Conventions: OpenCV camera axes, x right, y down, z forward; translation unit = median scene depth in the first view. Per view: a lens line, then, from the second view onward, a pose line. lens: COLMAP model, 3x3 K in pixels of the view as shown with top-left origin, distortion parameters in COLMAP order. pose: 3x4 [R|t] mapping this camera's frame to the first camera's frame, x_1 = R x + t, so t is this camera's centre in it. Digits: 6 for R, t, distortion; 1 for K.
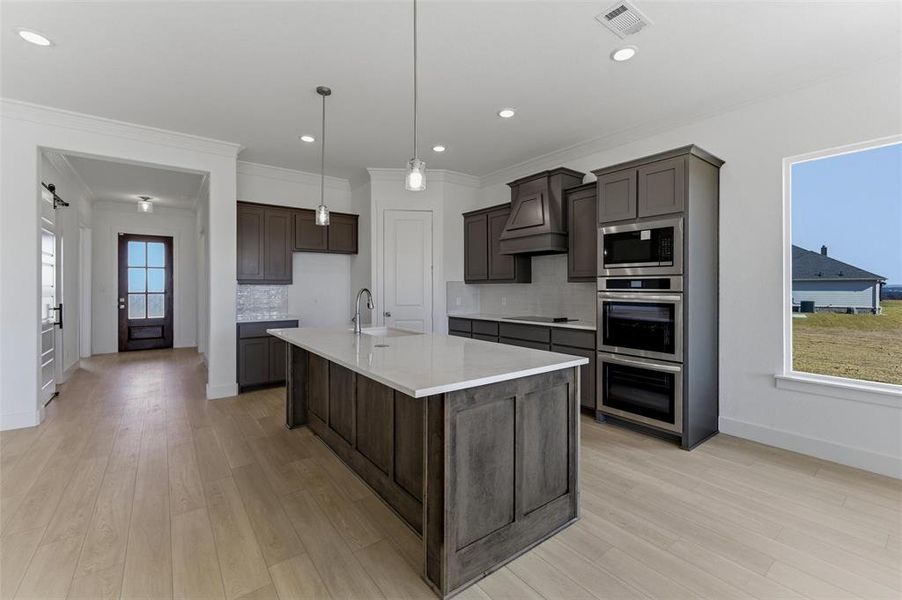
lens RADIAL K [[379.4, 0, 452.9], [0, 379.4, 287.1], [0, 0, 1]] dist [0.000578, 0.000045]
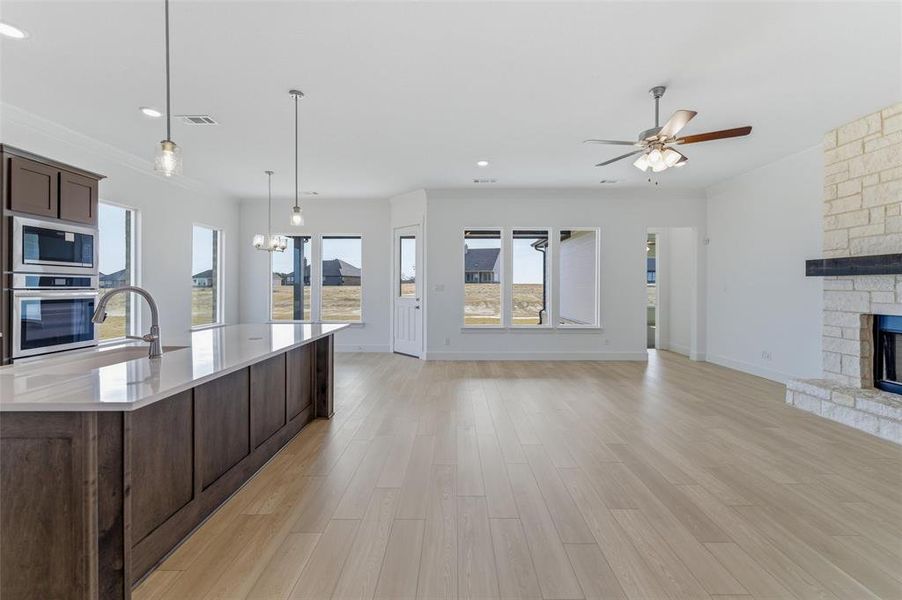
lens RADIAL K [[379.4, 0, 452.9], [0, 379.4, 287.1], [0, 0, 1]] dist [0.000578, 0.000045]
pose [[-0.790355, -0.002010, 0.612646, -0.732170], [-0.000890, 0.999997, 0.002133, 0.002174], [-0.612649, 0.001140, -0.790355, 0.847431]]
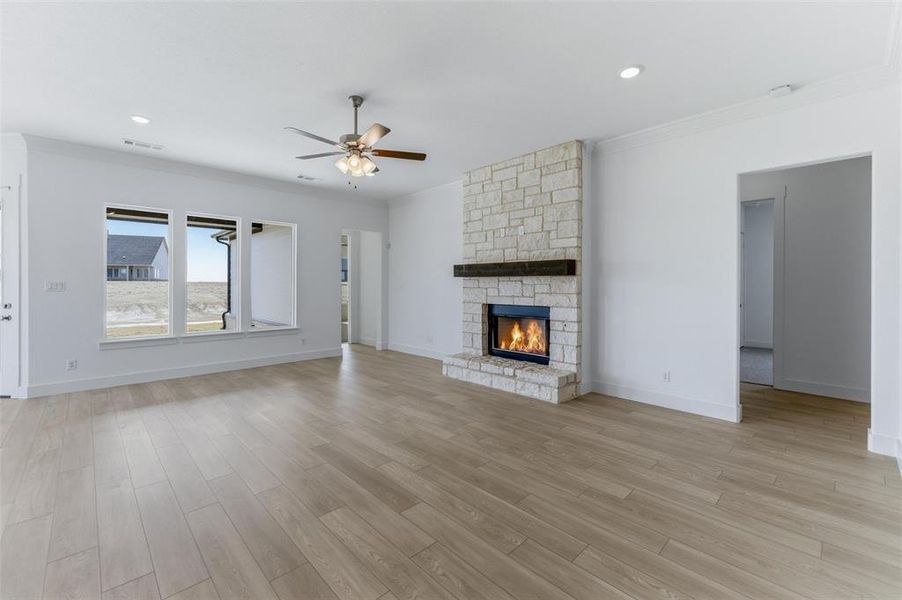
lens RADIAL K [[382.7, 0, 454.1], [0, 382.7, 285.2], [0, 0, 1]] dist [0.000502, 0.000118]
pose [[-0.993468, -0.000359, -0.114112, -0.704586], [-0.000434, 1.000000, 0.000626, 0.002273], [0.114112, 0.000671, -0.993468, 0.825733]]
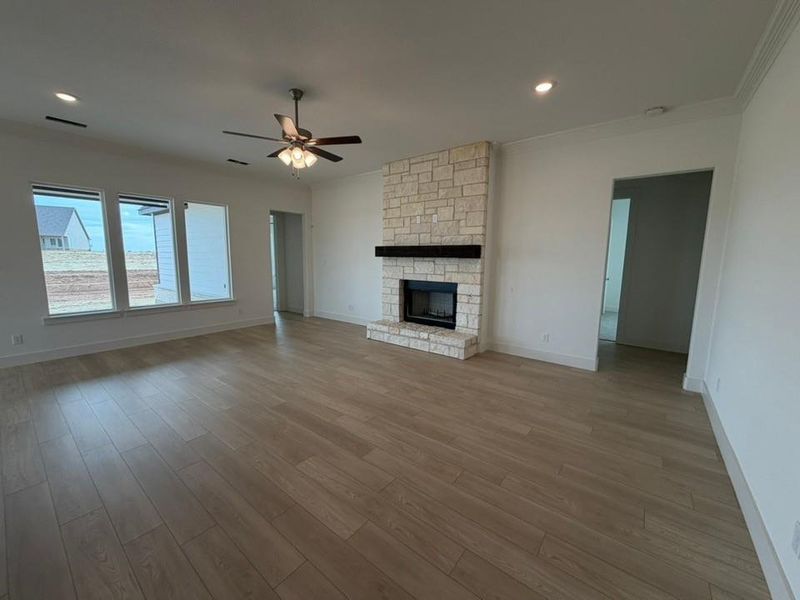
lens RADIAL K [[321.1, 0, 398.3], [0, 321.1, 298.1], [0, 0, 1]] dist [0.009230, -0.004421]
pose [[-0.970388, 0.023085, -0.240444, -0.632751], [-0.008777, 0.991395, 0.130608, -0.027104], [0.241390, 0.128850, -0.961836, 0.809786]]
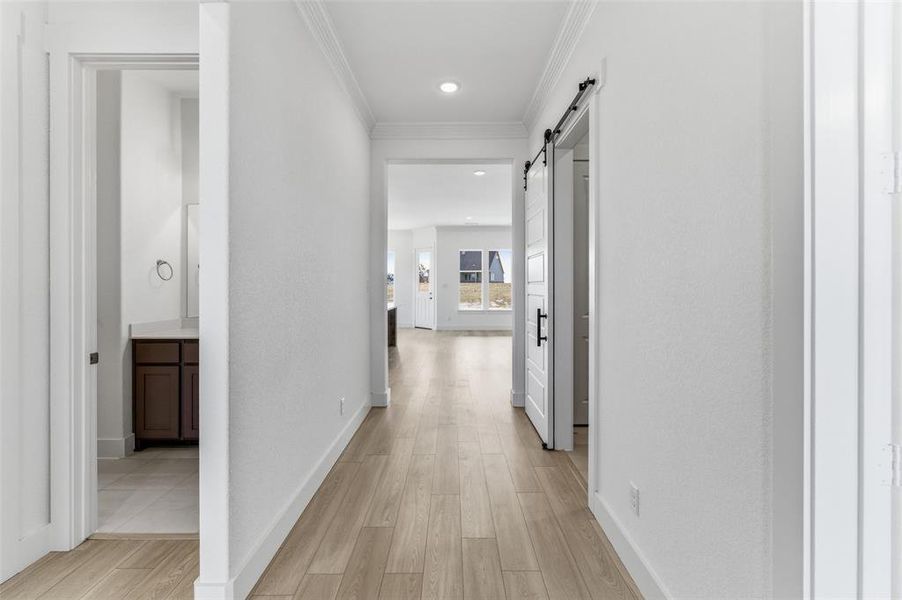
lens RADIAL K [[379.4, 0, 452.9], [0, 379.4, 287.1], [0, 0, 1]] dist [0.000578, 0.000045]
pose [[-0.793431, -0.001426, 0.608658, -1.297293], [0.001284, 0.999991, 0.004017, 0.003629], [-0.608659, 0.003969, -0.793422, 1.592371]]
